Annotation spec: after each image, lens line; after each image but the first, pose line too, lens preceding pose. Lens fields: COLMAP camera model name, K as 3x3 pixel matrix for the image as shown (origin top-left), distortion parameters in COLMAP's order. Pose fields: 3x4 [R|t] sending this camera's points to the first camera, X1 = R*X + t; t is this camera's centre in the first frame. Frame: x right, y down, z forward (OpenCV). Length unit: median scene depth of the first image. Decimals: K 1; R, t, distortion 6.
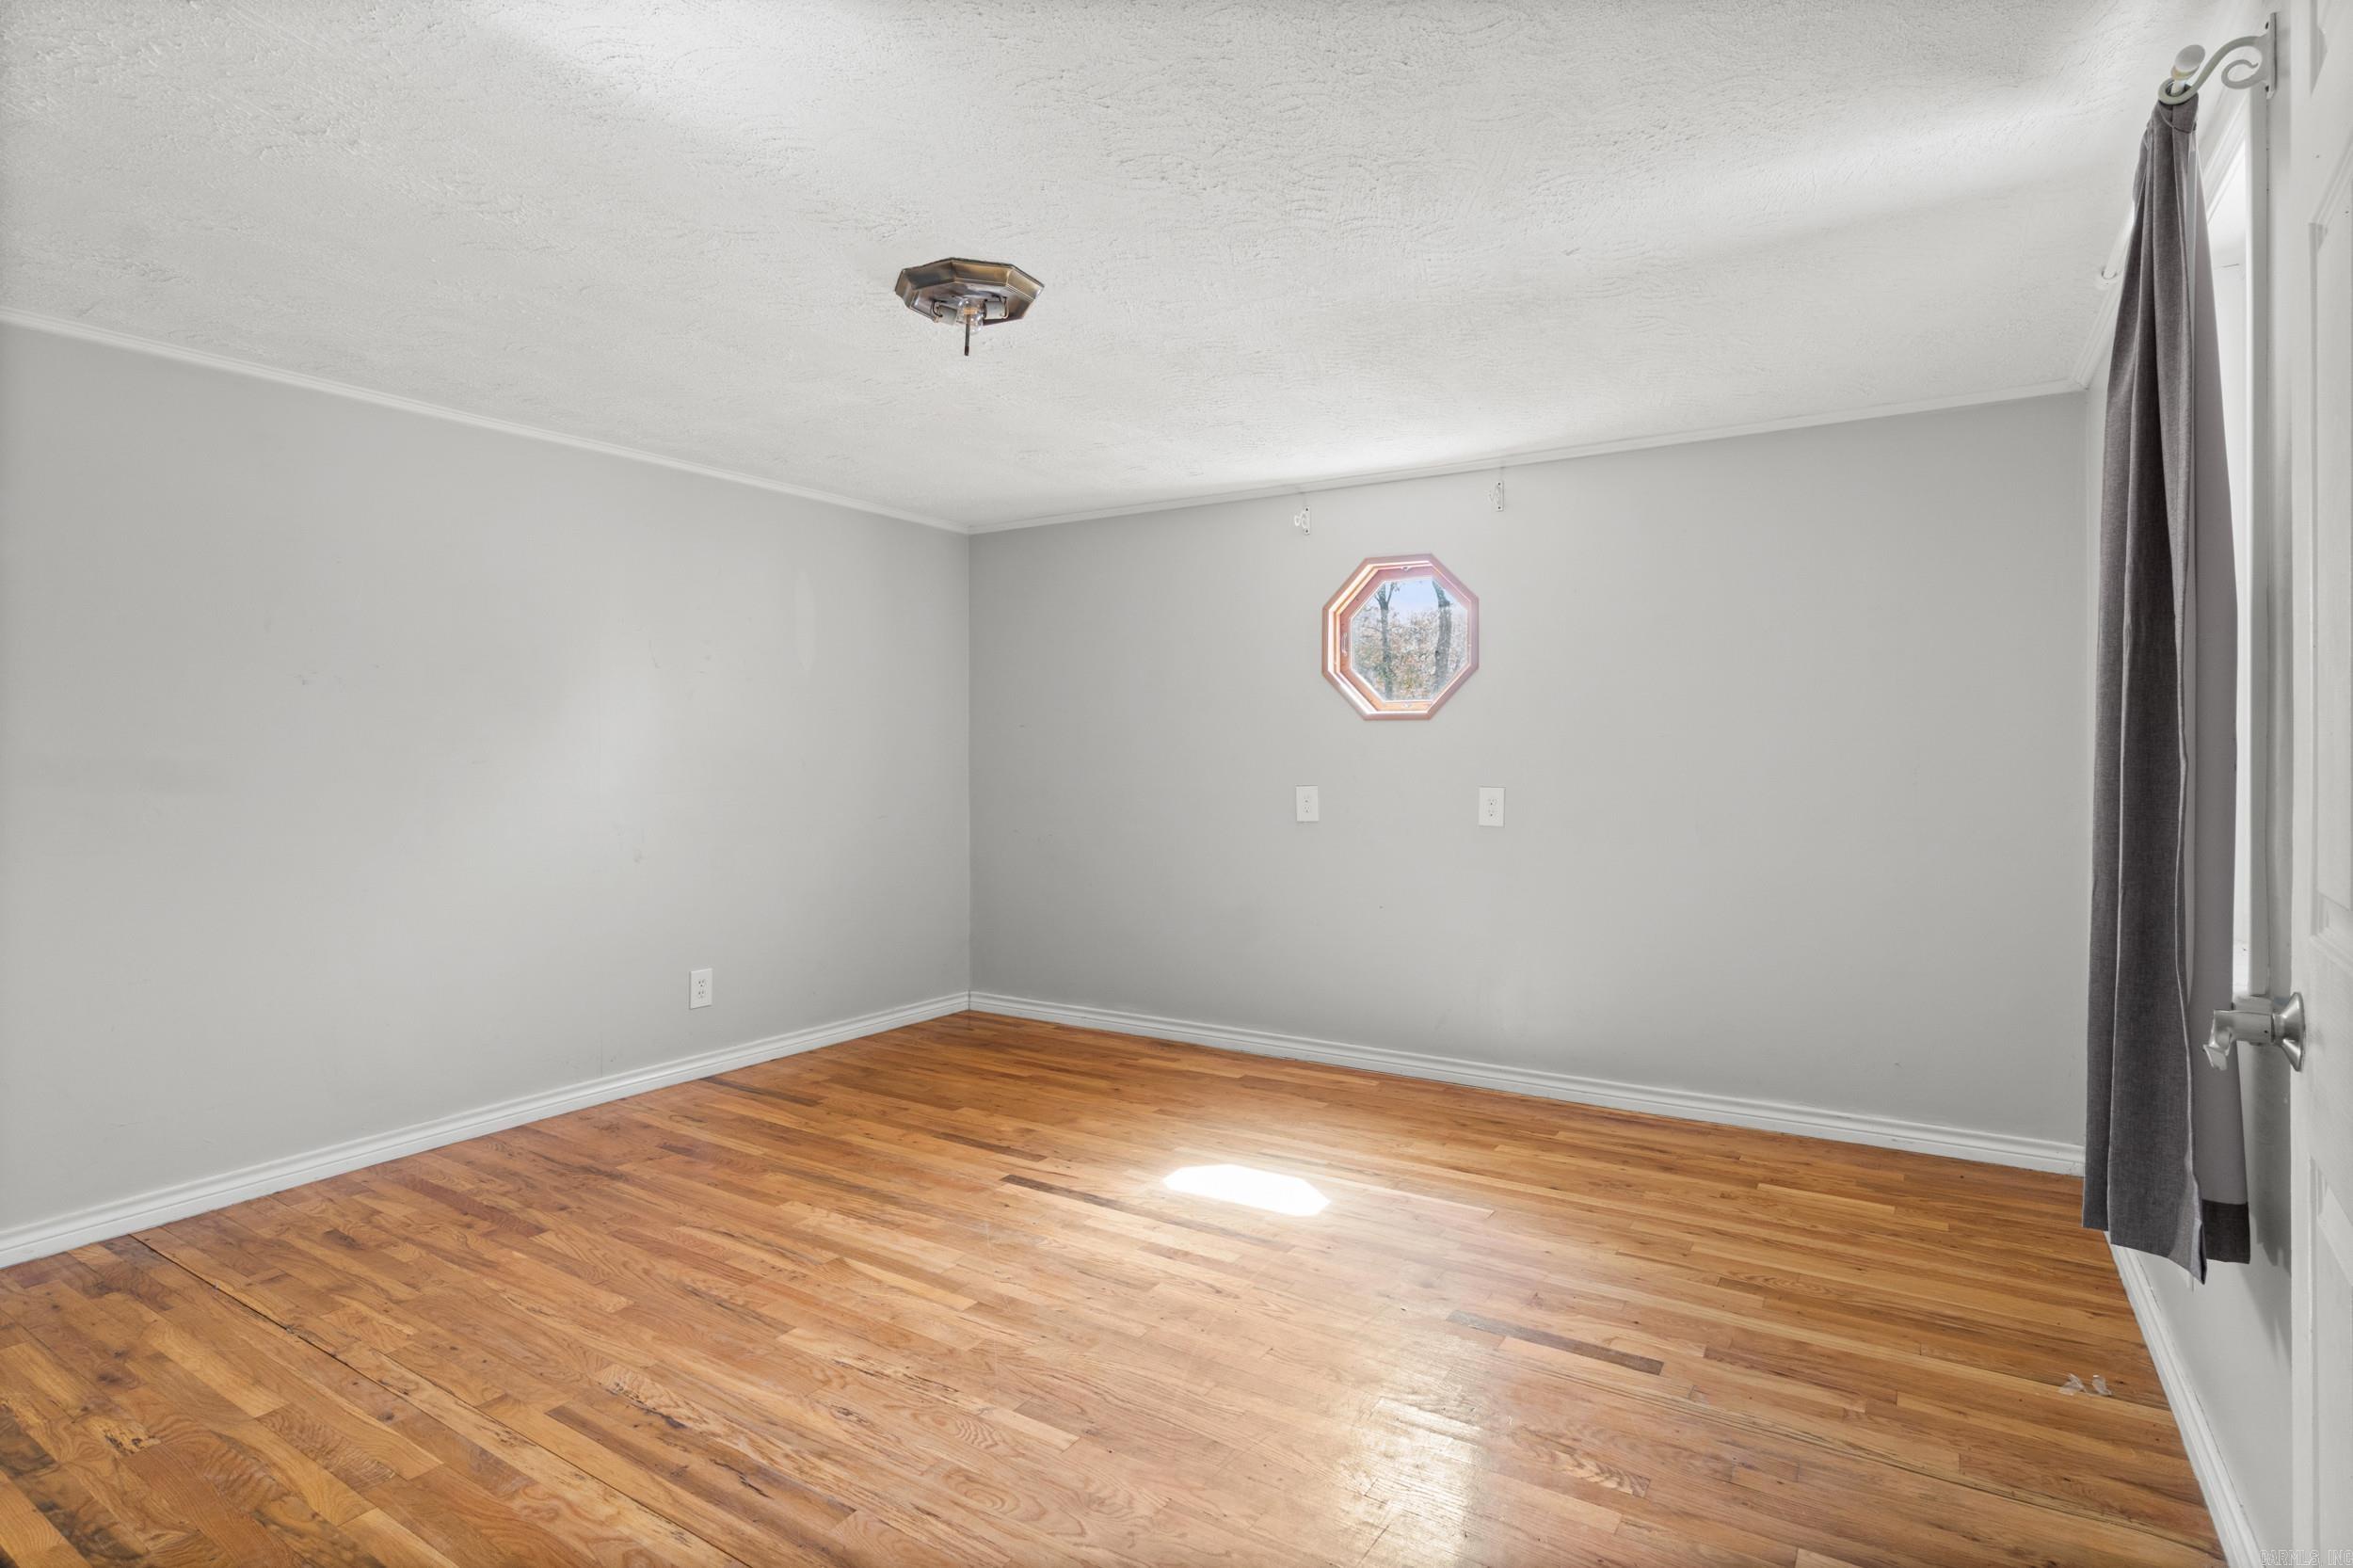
lens RADIAL K [[1208.0, 0, 1175.9], [0, 1208.0, 767.8], [0, 0, 1]] dist [0.000358, -0.000047]
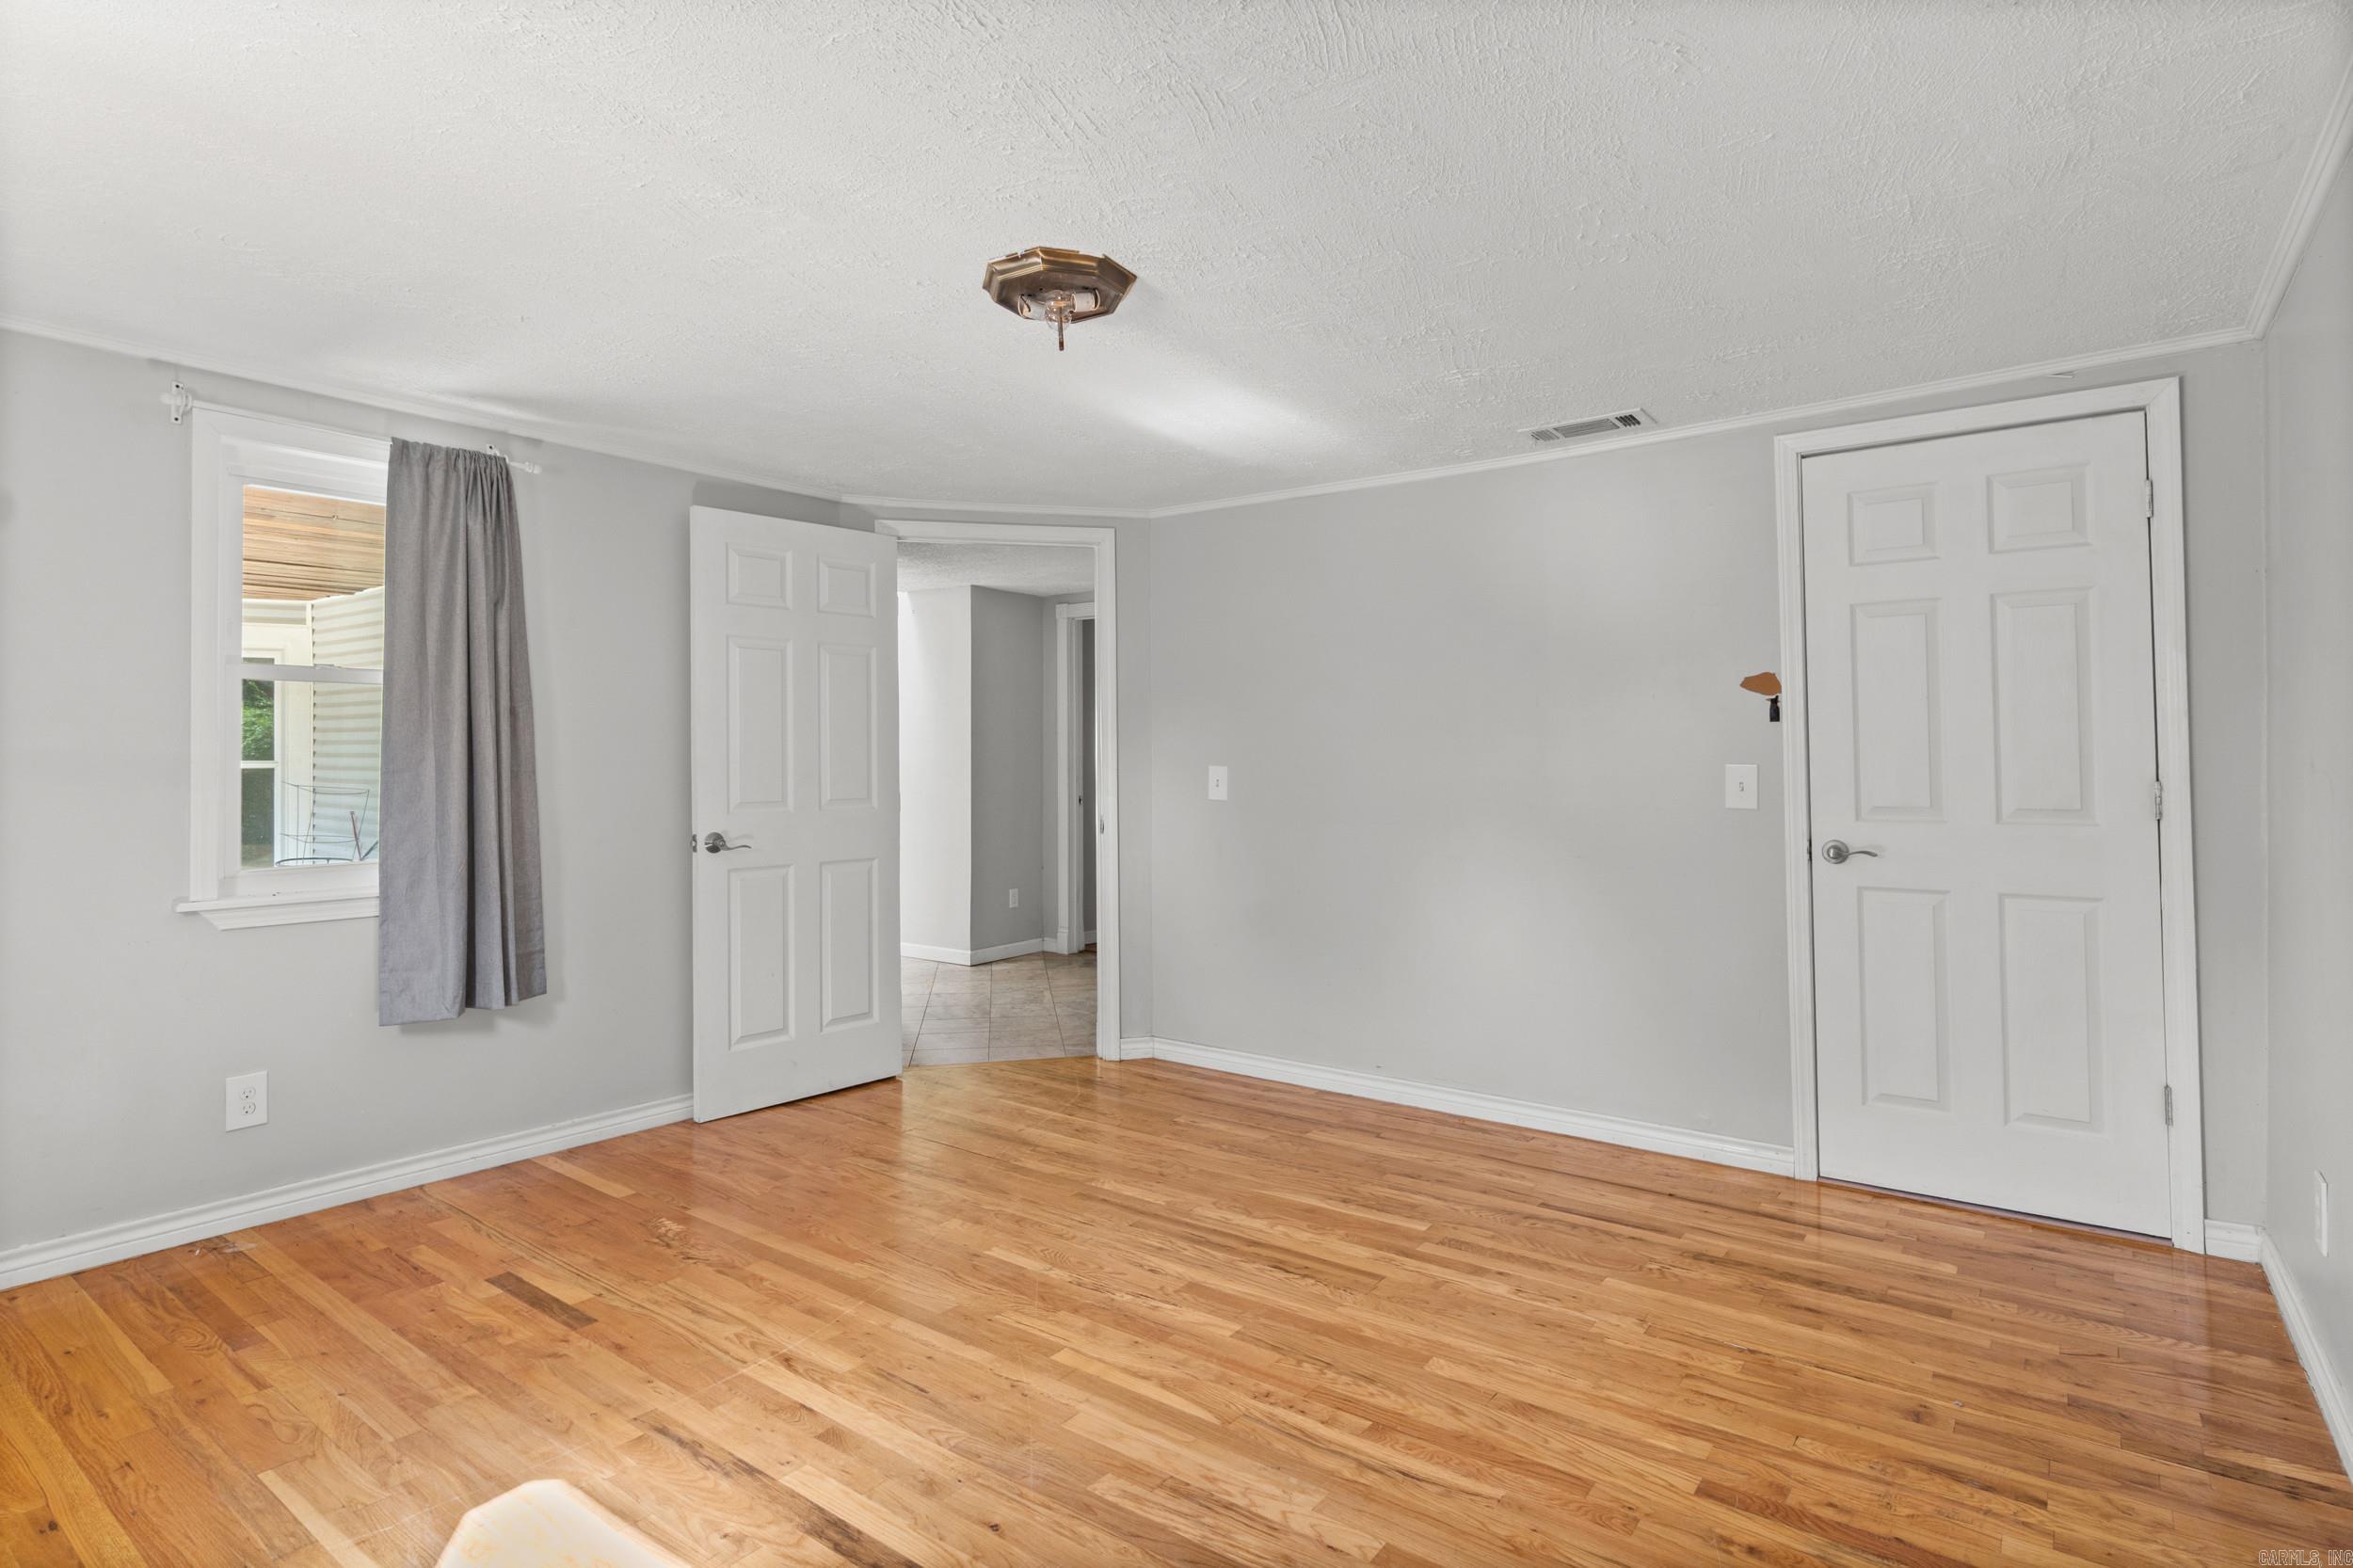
lens RADIAL K [[1208.0, 0, 1177.0], [0, 1208.0, 769.4], [0, 0, 1]] dist [0.000358, -0.000047]
pose [[-0.996851, 0.006310, 0.079042, -0.339688], [0.007648, 0.999832, 0.016647, -0.024088], [-0.078924, 0.017199, -0.996732, 1.921212]]
